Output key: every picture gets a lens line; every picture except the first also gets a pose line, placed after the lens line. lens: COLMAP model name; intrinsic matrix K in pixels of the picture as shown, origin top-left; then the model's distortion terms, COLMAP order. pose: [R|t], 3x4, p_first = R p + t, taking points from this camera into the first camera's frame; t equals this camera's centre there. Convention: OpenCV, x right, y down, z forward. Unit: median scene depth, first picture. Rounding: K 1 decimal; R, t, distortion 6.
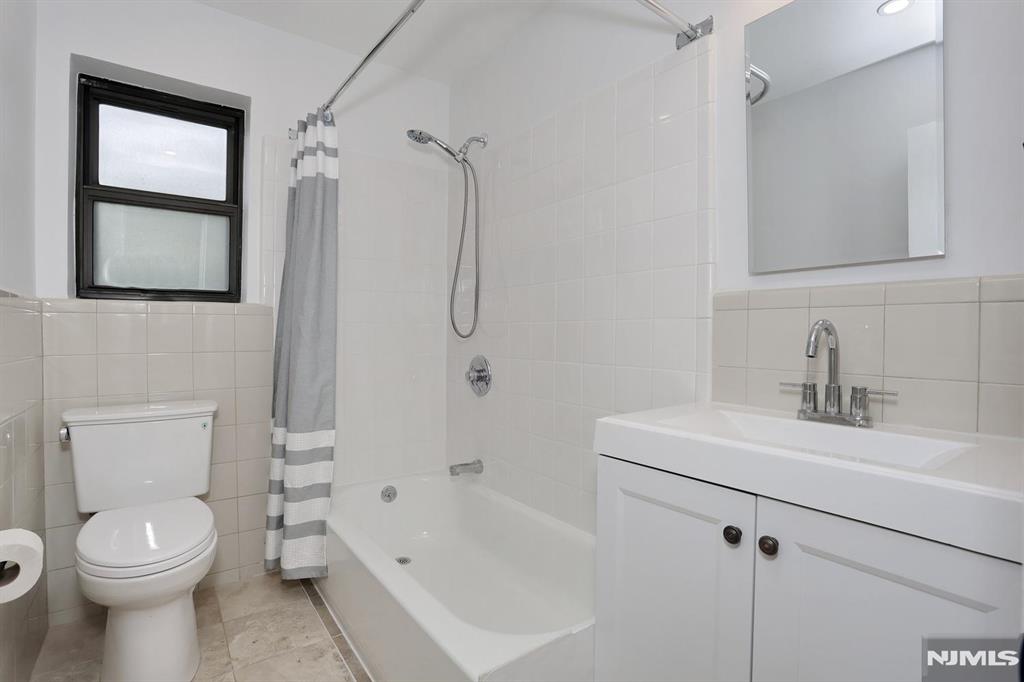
lens RADIAL K [[496.1, 0, 509.4], [0, 496.1, 338.2], [0, 0, 1]] dist [-0.072248, 0.030725]
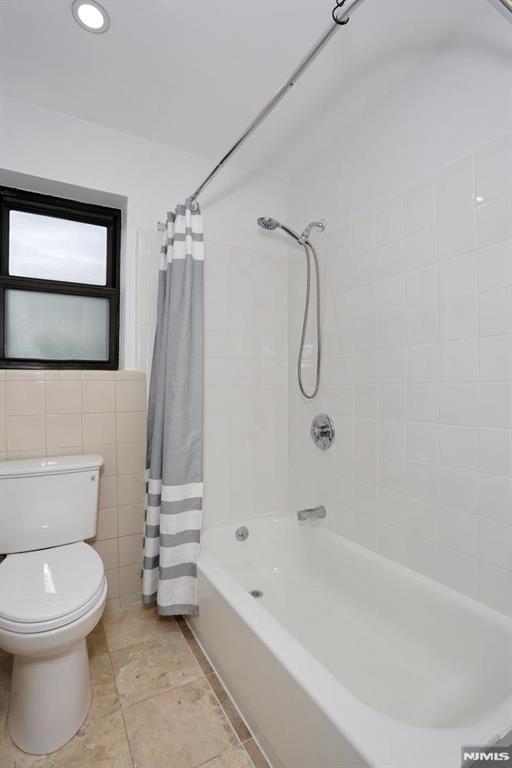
lens RADIAL K [[372.1, 0, 254.6], [0, 372.1, 386.3], [0, 0, 1]] dist [-0.072248, 0.030725]
pose [[0.992910, -0.011298, -0.118332, -0.135638], [0.009169, 0.999786, -0.018519, -0.016020], [0.118516, 0.017303, 0.992801, 0.169748]]
